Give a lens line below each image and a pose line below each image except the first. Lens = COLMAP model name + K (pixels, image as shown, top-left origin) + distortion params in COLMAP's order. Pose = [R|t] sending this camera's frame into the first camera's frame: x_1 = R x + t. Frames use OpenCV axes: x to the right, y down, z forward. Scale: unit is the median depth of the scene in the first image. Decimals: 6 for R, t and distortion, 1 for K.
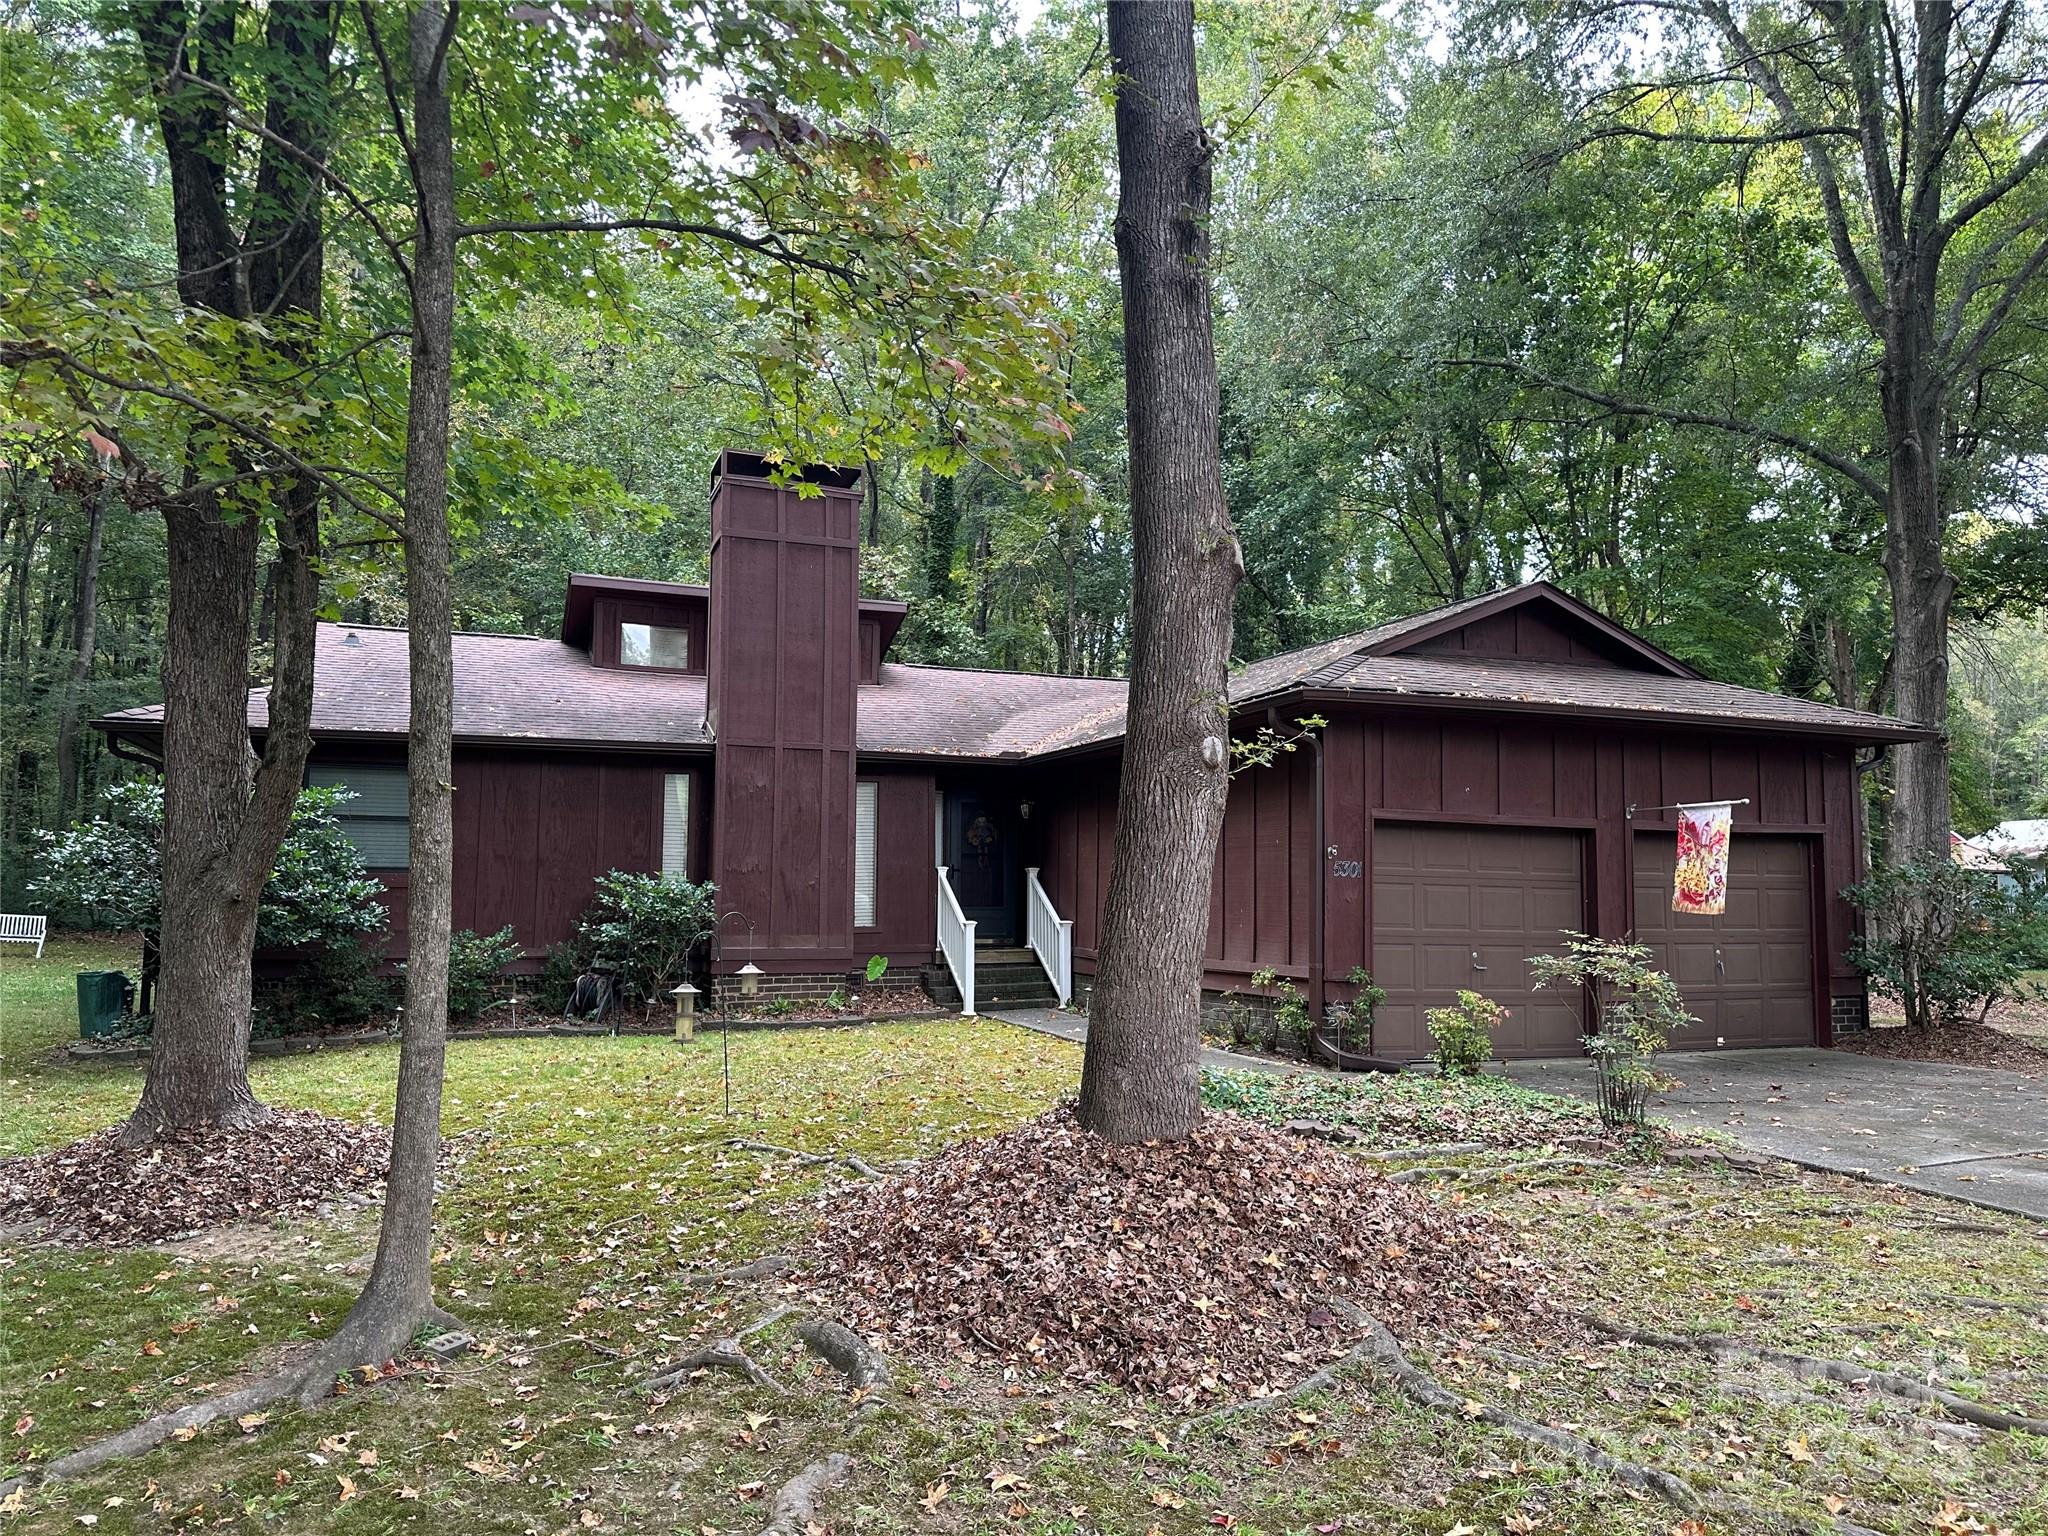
lens RADIAL K [[1423.8, 0, 1024.0], [0, 1423.8, 768.0], [0, 0, 1]] dist [0.088834, -0.089161]
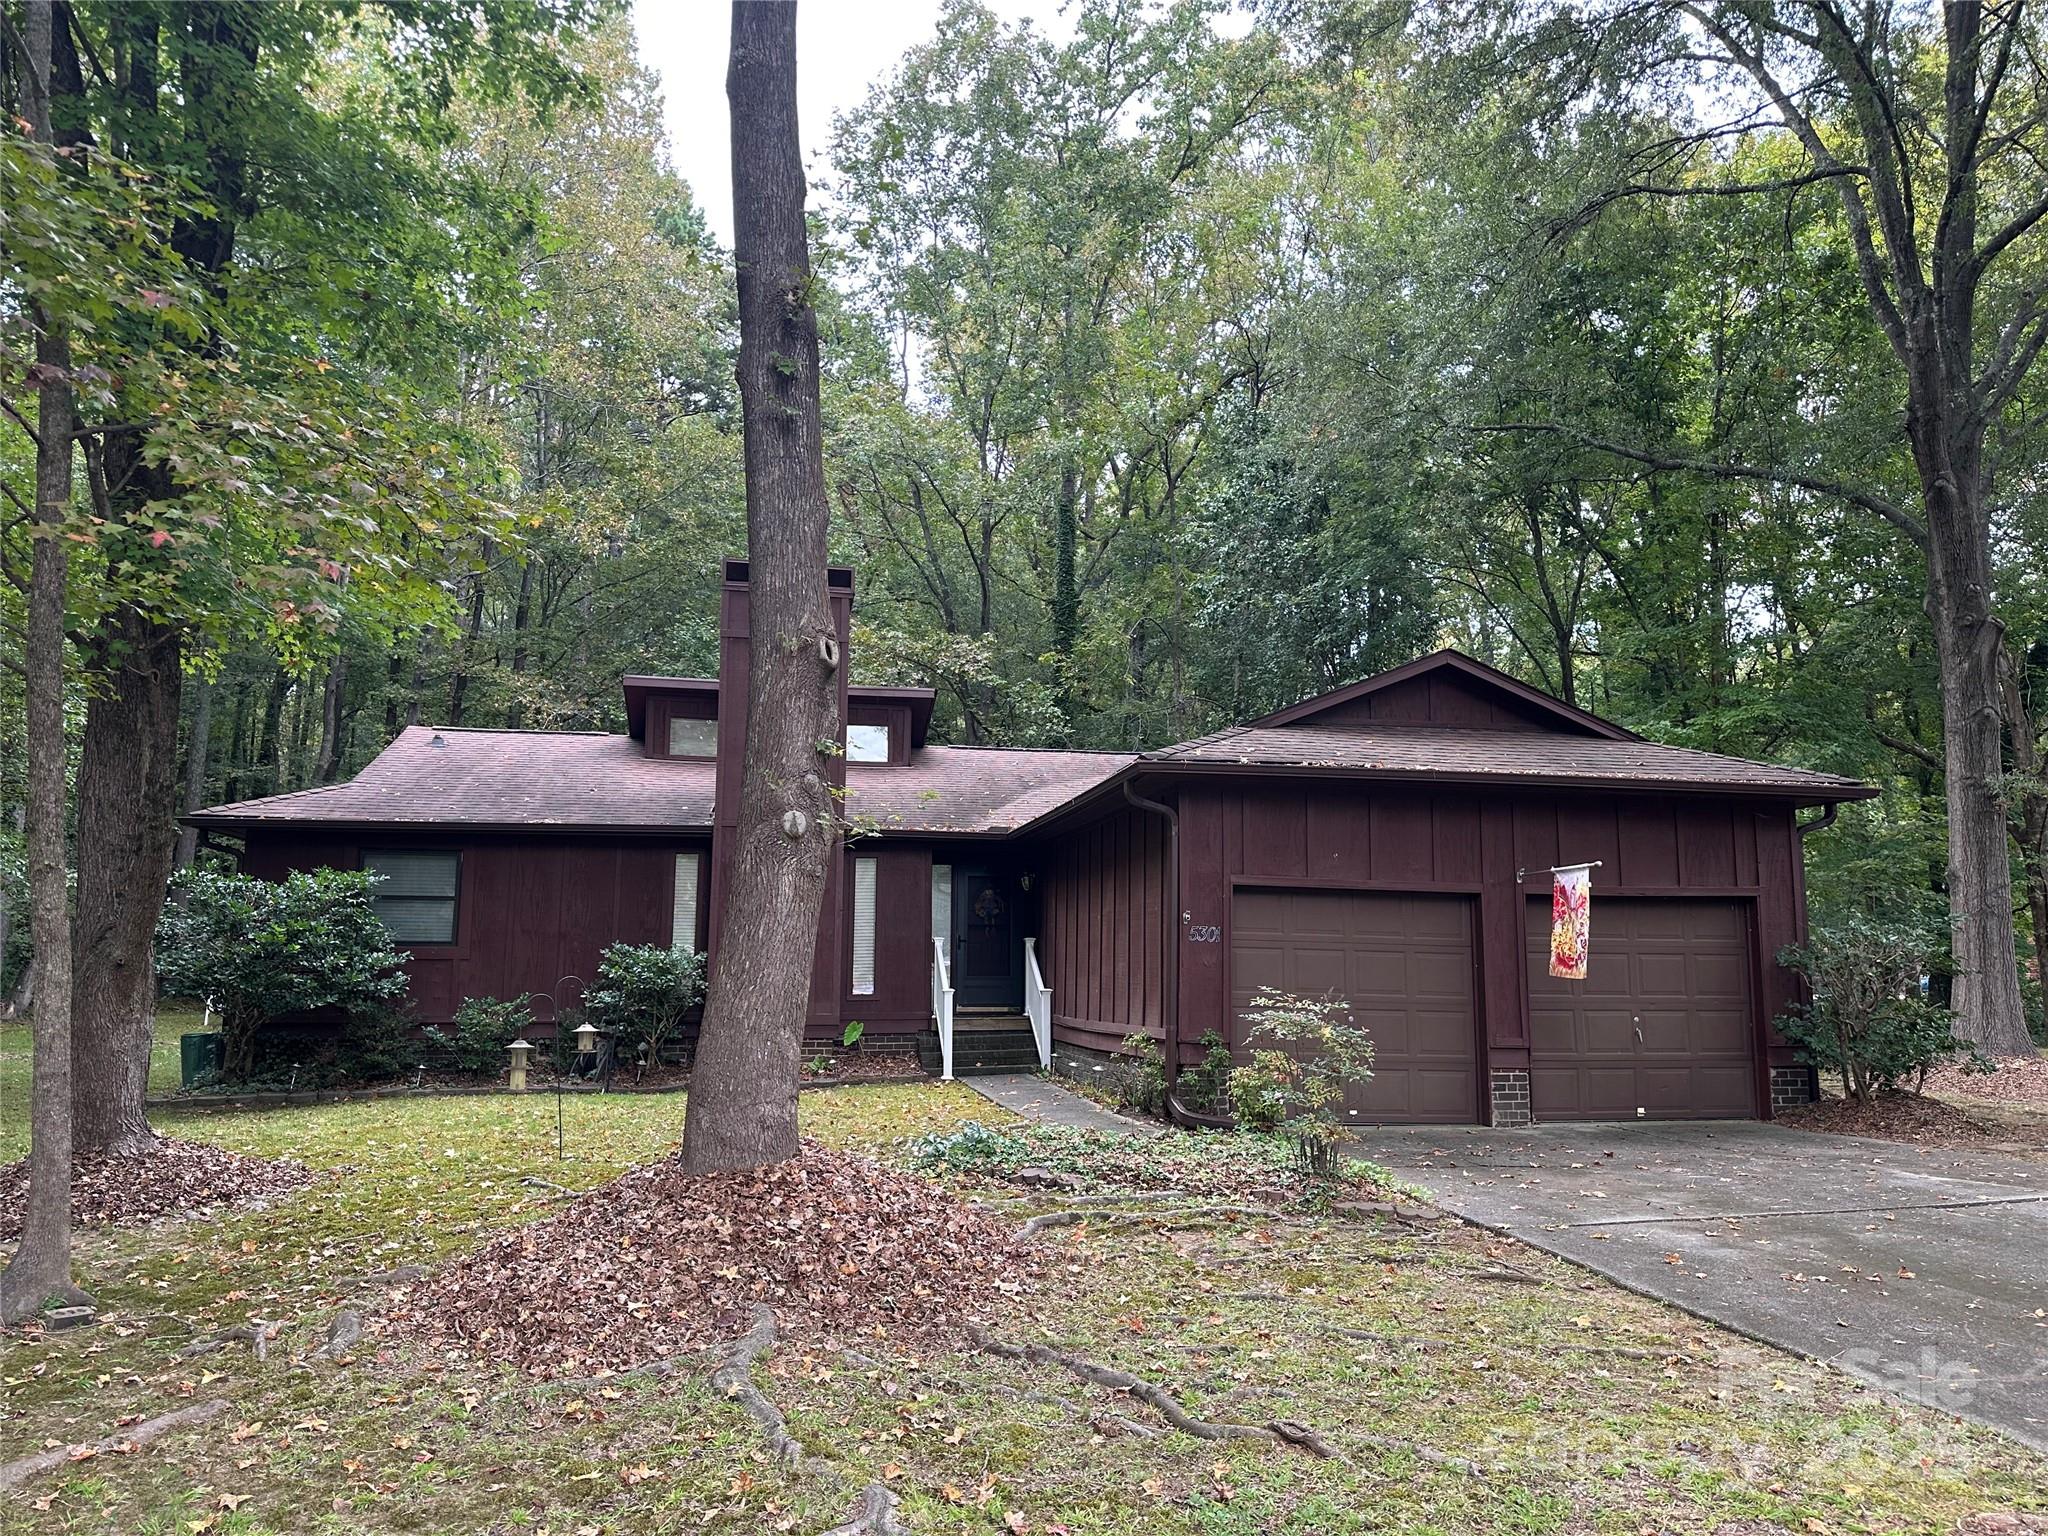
lens RADIAL K [[1423.8, 0, 1024.0], [0, 1423.8, 768.0], [0, 0, 1]] dist [0.088834, -0.089161]
pose [[0.983871, -0.027314, -0.176783, 0.253019], [0.017660, 0.998277, -0.055955, 0.005320], [0.178007, 0.051930, 0.982658, -0.041635]]
